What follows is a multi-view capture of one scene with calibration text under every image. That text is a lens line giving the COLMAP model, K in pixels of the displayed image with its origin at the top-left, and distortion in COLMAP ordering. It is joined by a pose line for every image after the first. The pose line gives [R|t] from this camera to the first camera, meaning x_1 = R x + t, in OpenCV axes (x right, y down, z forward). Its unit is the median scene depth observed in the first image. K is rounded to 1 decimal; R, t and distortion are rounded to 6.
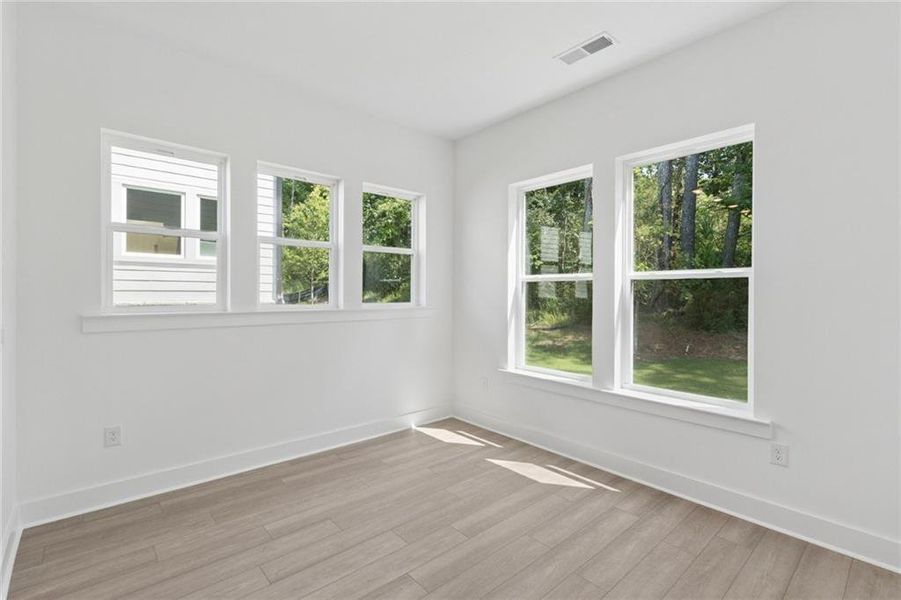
lens RADIAL K [[461.8, 0, 450.5], [0, 461.8, 300.0], [0, 0, 1]] dist [-0.001619, -0.000221]
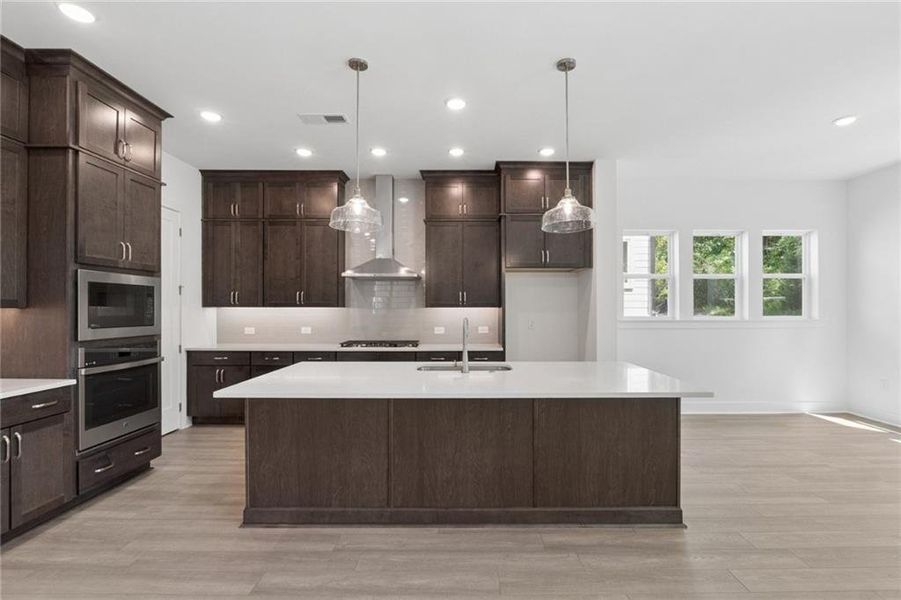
lens RADIAL K [[461.8, 0, 450.5], [0, 461.8, 300.0], [0, 0, 1]] dist [-0.001619, -0.000221]
pose [[0.782742, -0.010842, -0.622252, -0.058273], [-0.009923, 0.999504, -0.029897, 0.010058], [0.622267, 0.029577, 0.782246, -0.639466]]
